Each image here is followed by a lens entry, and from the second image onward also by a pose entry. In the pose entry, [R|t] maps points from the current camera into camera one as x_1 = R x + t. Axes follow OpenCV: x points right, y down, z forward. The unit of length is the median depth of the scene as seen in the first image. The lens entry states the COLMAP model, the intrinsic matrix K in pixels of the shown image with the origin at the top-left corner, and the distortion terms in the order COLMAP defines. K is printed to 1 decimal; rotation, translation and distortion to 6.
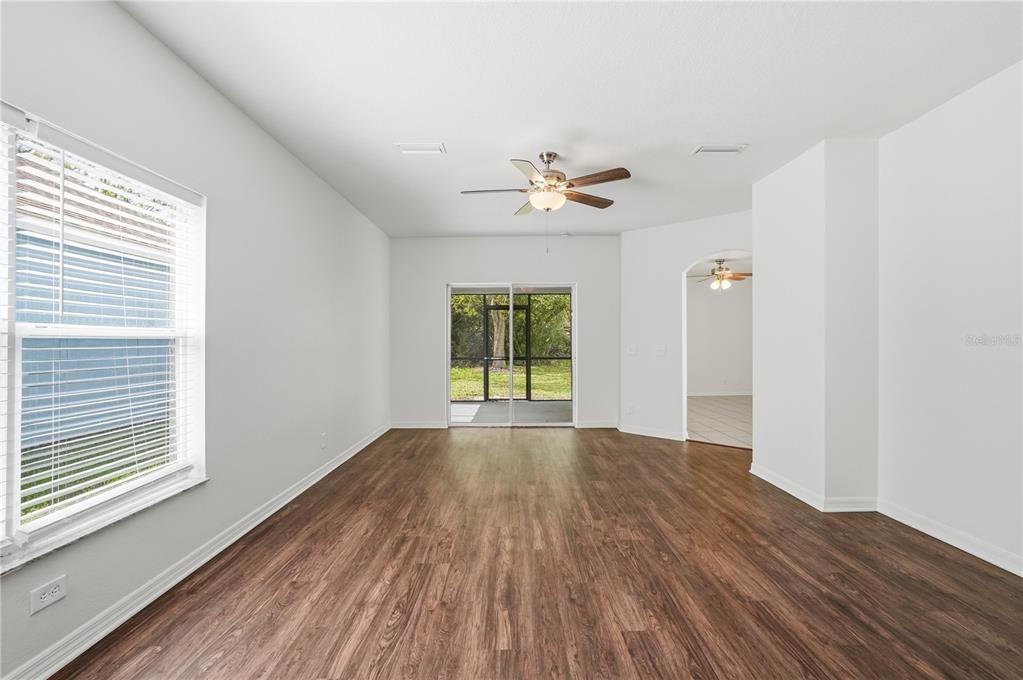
lens RADIAL K [[474.3, 0, 509.4], [0, 474.3, 343.0], [0, 0, 1]] dist [-0.036798, 0.018866]
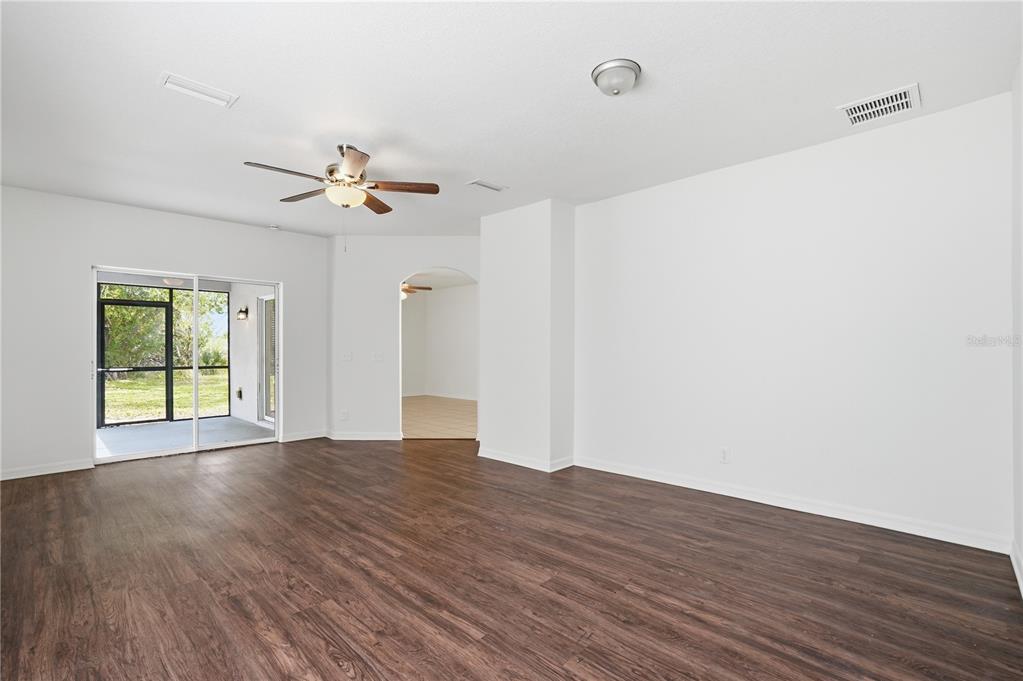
lens RADIAL K [[474.3, 0, 514.7], [0, 474.3, 343.9], [0, 0, 1]] dist [-0.036798, 0.018866]
pose [[0.693556, 0.010550, 0.720325, -0.415486], [-0.000852, 0.999904, -0.013824, 0.007525], [-0.720402, 0.008974, 0.693499, 0.123060]]
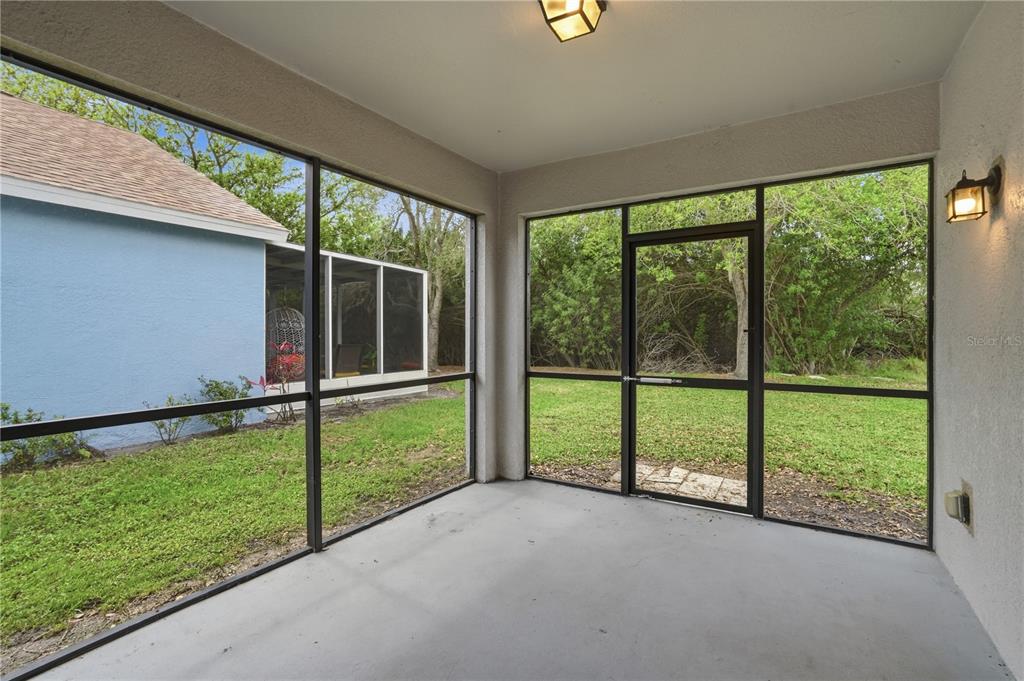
lens RADIAL K [[474.8, 0, 505.5], [0, 474.8, 337.9], [0, 0, 1]] dist [-0.036798, 0.018866]
pose [[0.855460, 0.013886, -0.517683, 0.193402], [-0.005709, 0.999833, 0.017385, -0.013218], [0.517837, -0.011916, 0.855396, 2.131517]]
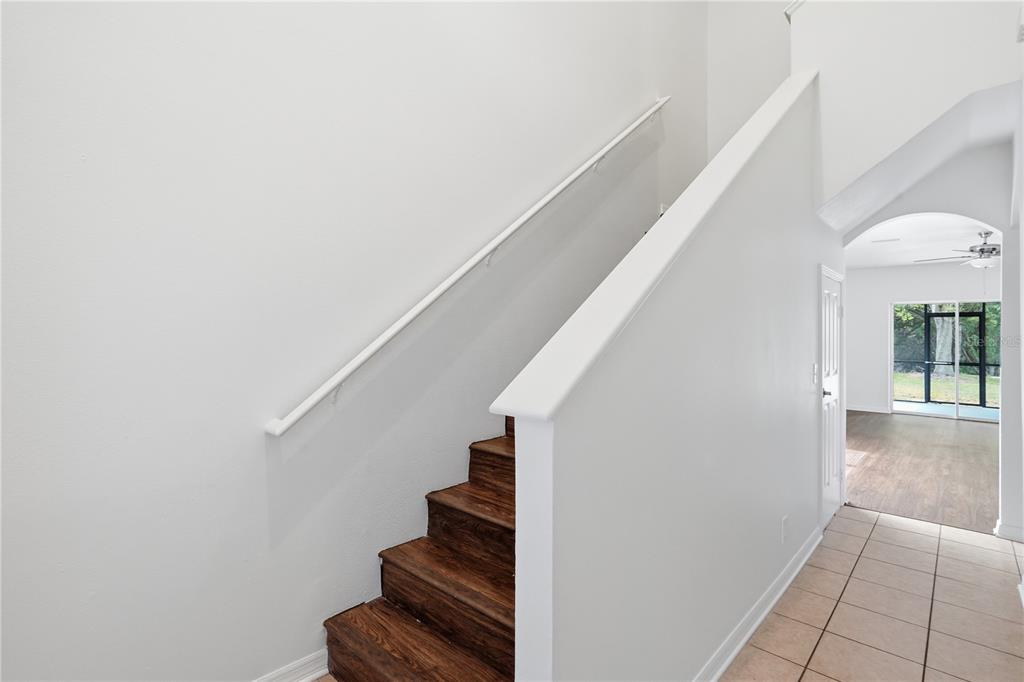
lens RADIAL K [[474.8, 0, 513.6], [0, 474.8, 337.8], [0, 0, 1]] dist [-0.036798, 0.018866]
pose [[0.719393, -0.001628, -0.694601, 0.037966], [-0.006018, 0.999945, -0.008576, -0.036504], [0.694577, 0.010350, 0.719344, -1.442294]]
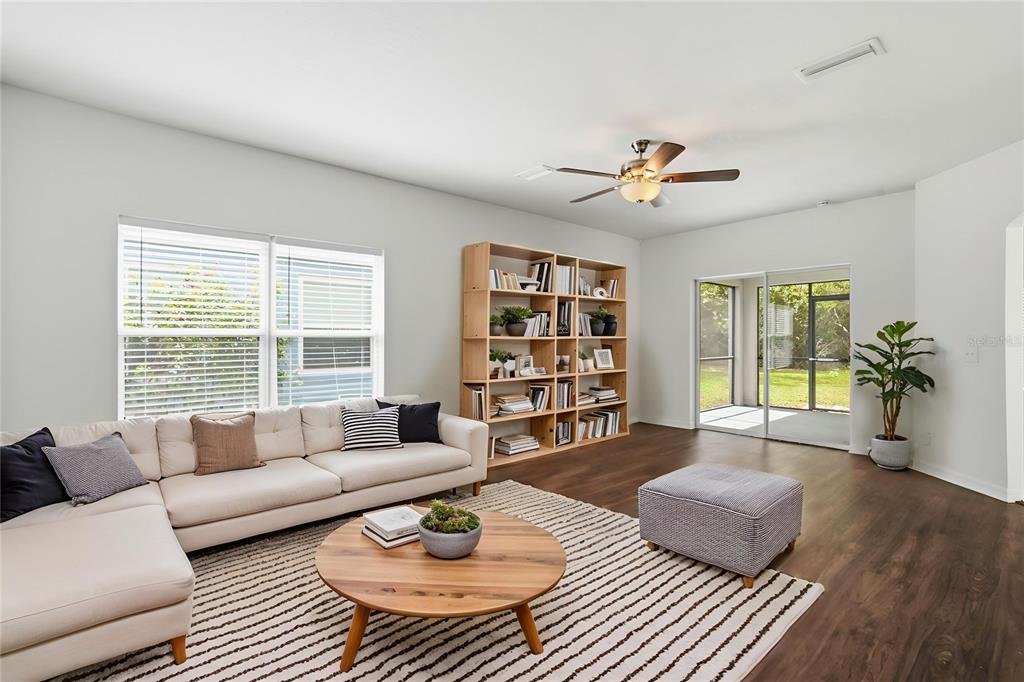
lens RADIAL K [[474.8, 0, 509.4], [0, 474.8, 340.6], [0, 0, 1]] dist [-0.036798, 0.018866]
pose [[0.663441, 0.006766, -0.748198, 0.710697], [-0.003432, 0.999976, 0.006000, -0.007558], [0.748221, -0.001412, 0.663448, 0.199935]]
